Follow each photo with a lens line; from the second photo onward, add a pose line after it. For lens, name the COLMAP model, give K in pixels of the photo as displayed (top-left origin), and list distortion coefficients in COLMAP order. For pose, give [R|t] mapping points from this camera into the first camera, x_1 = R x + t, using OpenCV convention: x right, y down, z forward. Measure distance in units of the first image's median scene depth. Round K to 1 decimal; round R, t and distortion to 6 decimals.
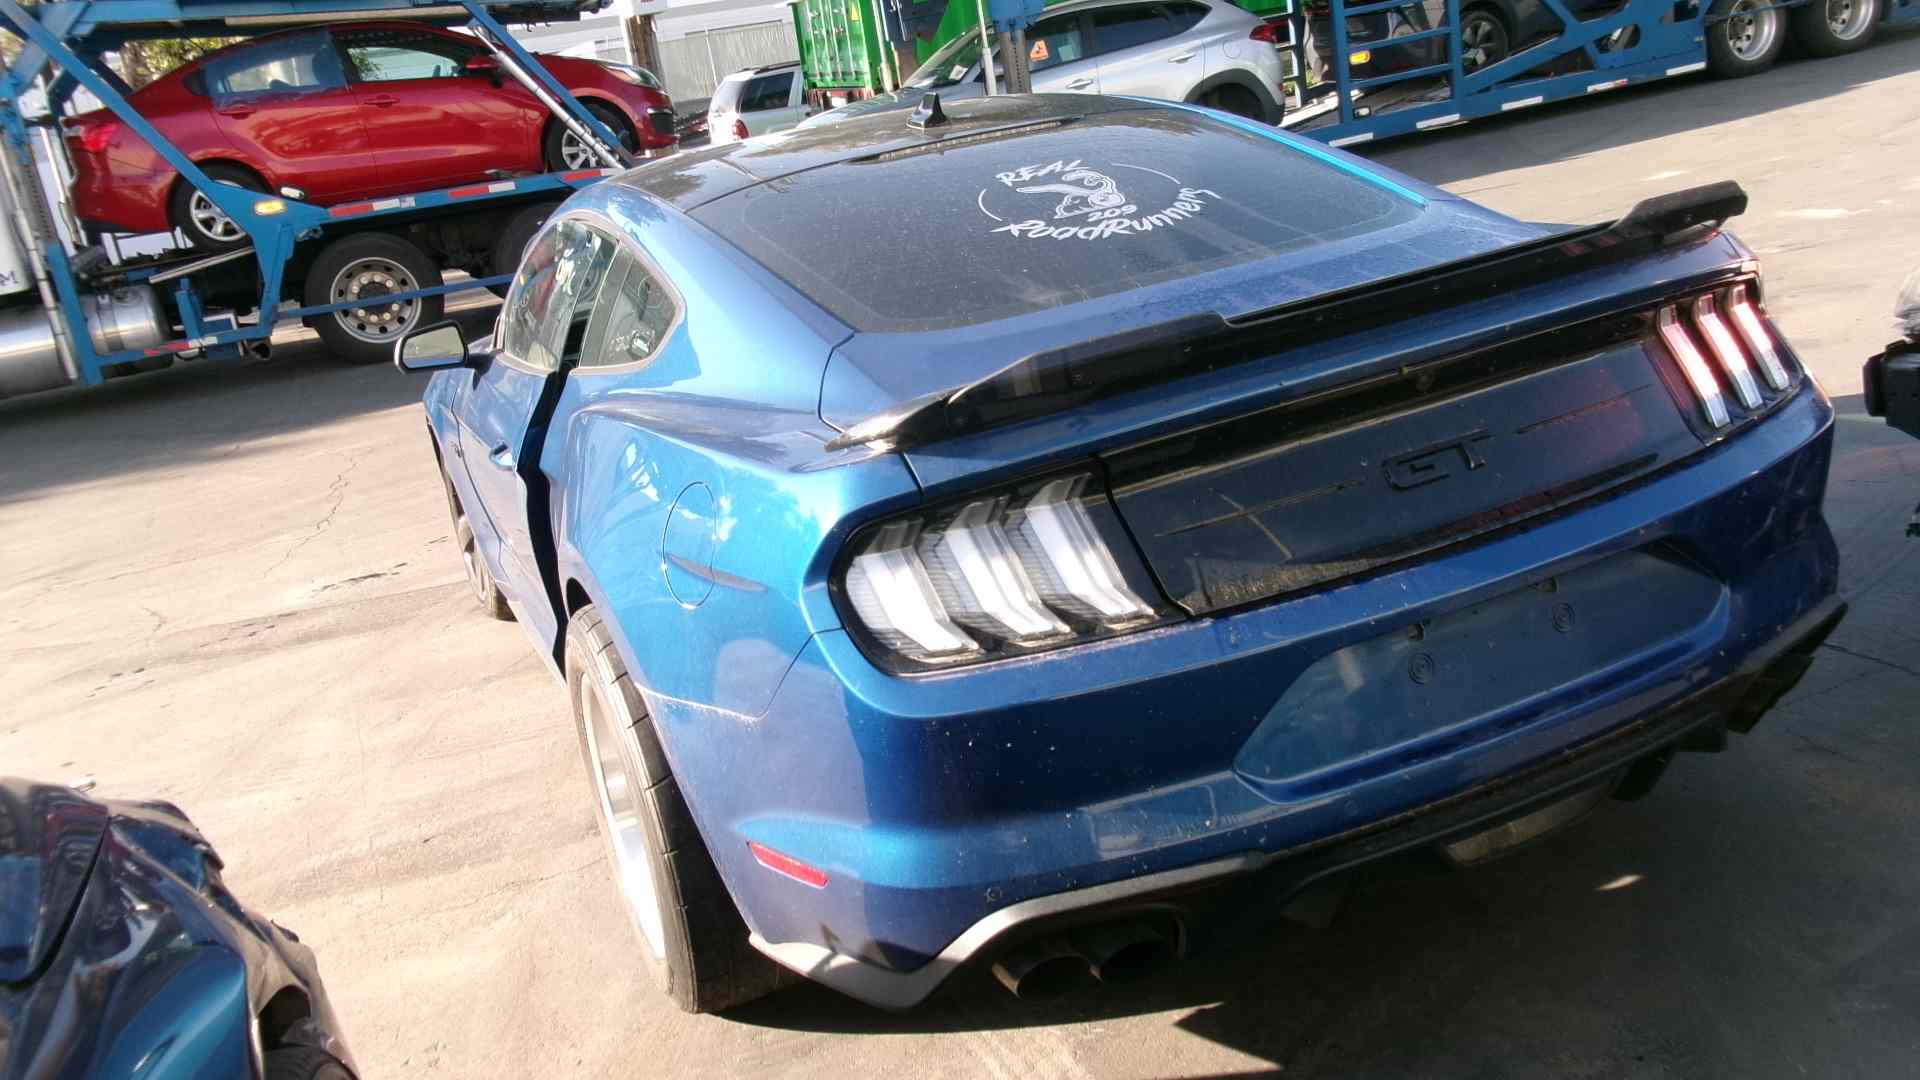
lens RADIAL K [[1560.6, 0, 960.0], [0, 1560.6, 540.0], [0, 0, 1]] dist [-0.031294, 0.012975]
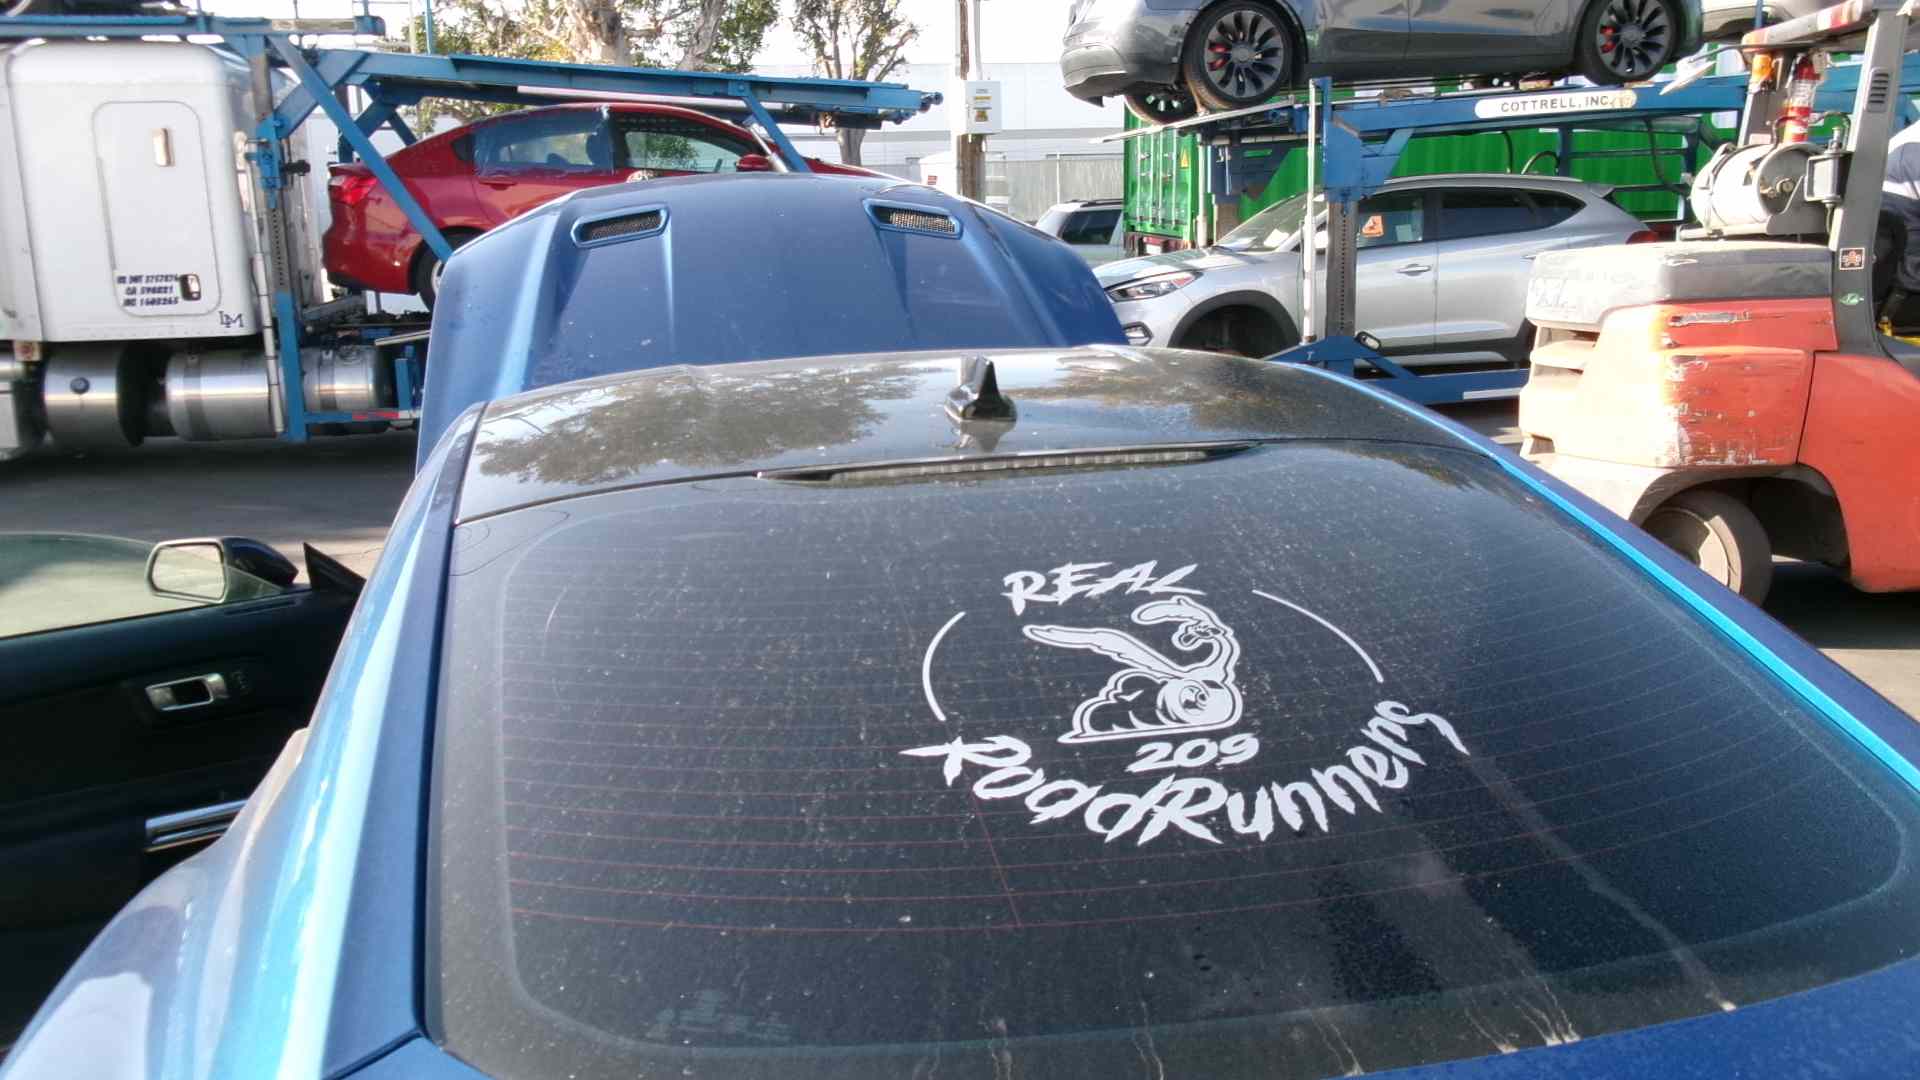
lens RADIAL K [[1559.8, 0, 960.0], [0, 1559.8, 540.0], [0, 0, 1]] dist [0.004586, -0.004314]
pose [[0.967924, 0.165604, -0.188943, 0.026126], [-0.179892, 0.981791, -0.061042, -0.056422], [0.175393, 0.093073, 0.980089, 0.138550]]
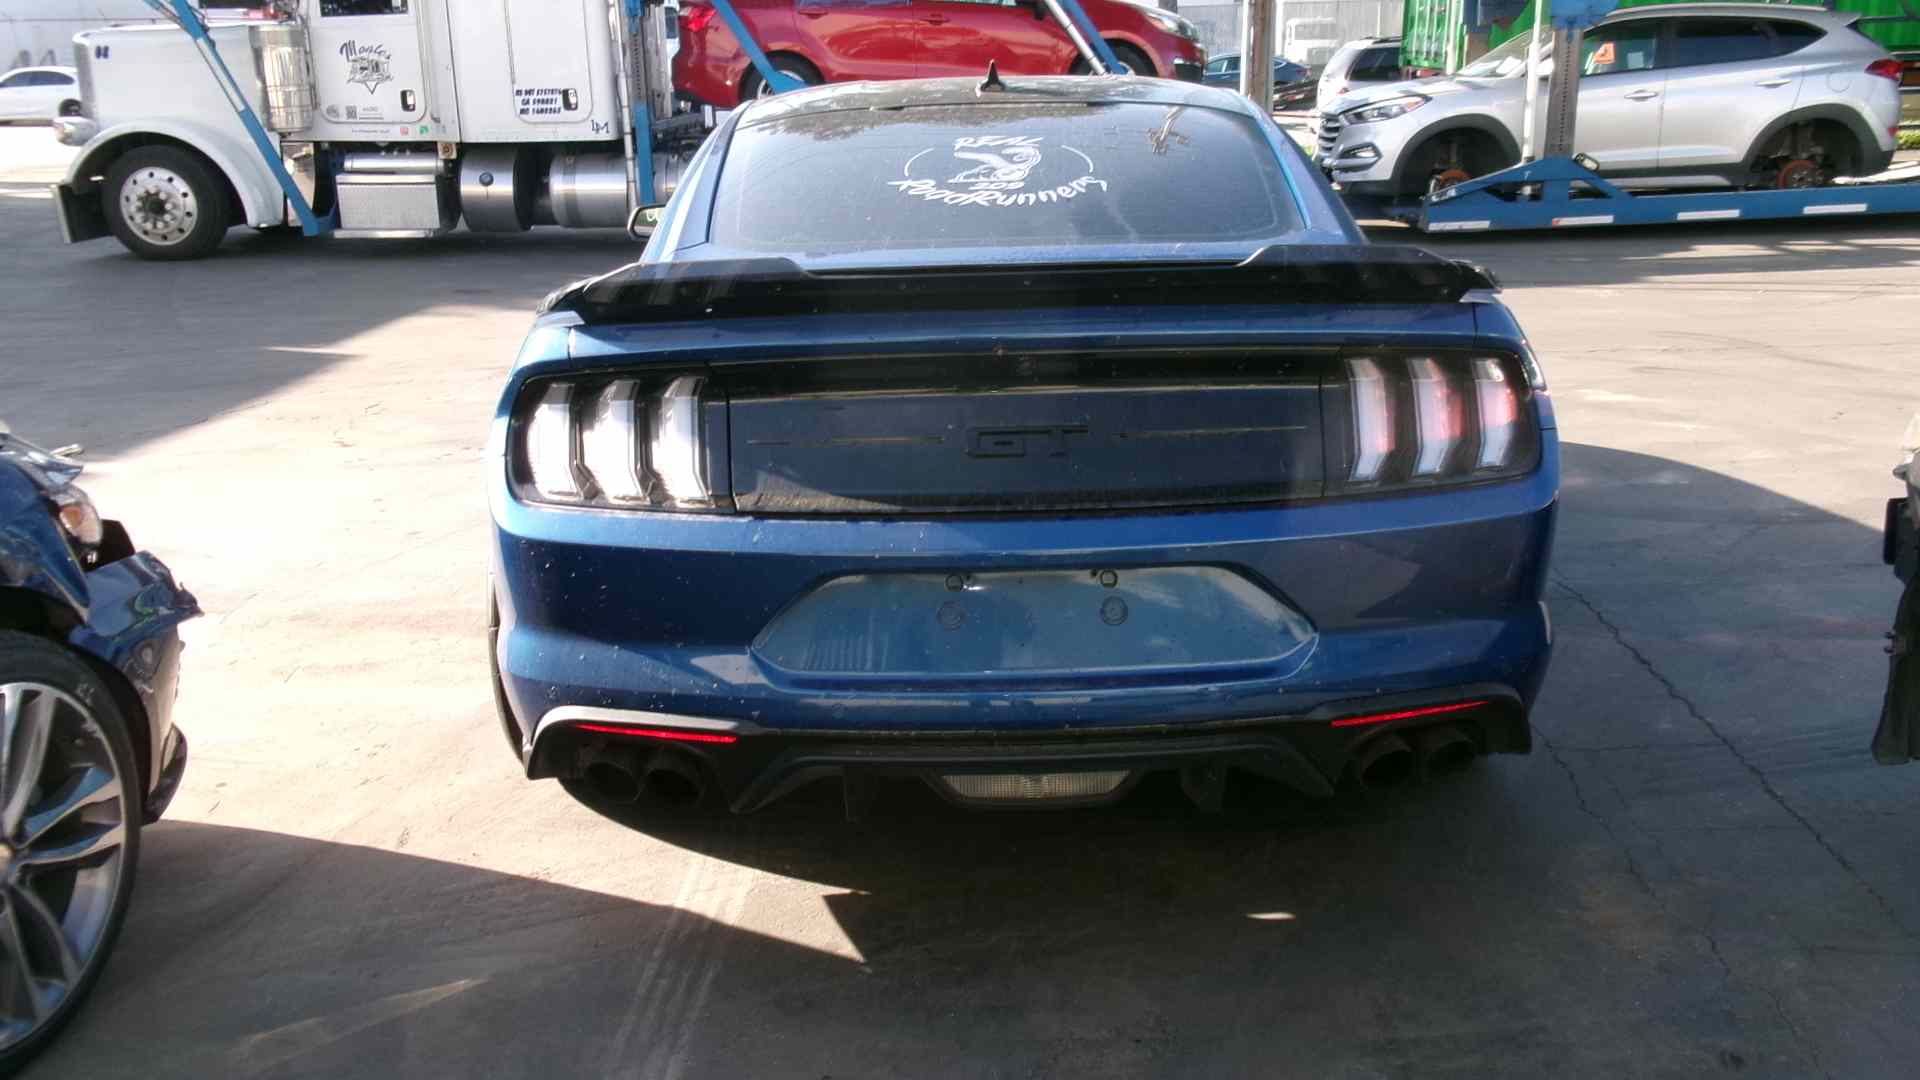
lens RADIAL K [[1559.8, 0, 960.0], [0, 1559.8, 540.0], [0, 0, 1]] dist [0.004586, -0.004314]
pose [[0.903074, 0.241619, -0.355073, 0.129044], [-0.232417, 0.970162, 0.069054, -0.009111], [0.361163, 0.020164, 0.932284, -0.007725]]
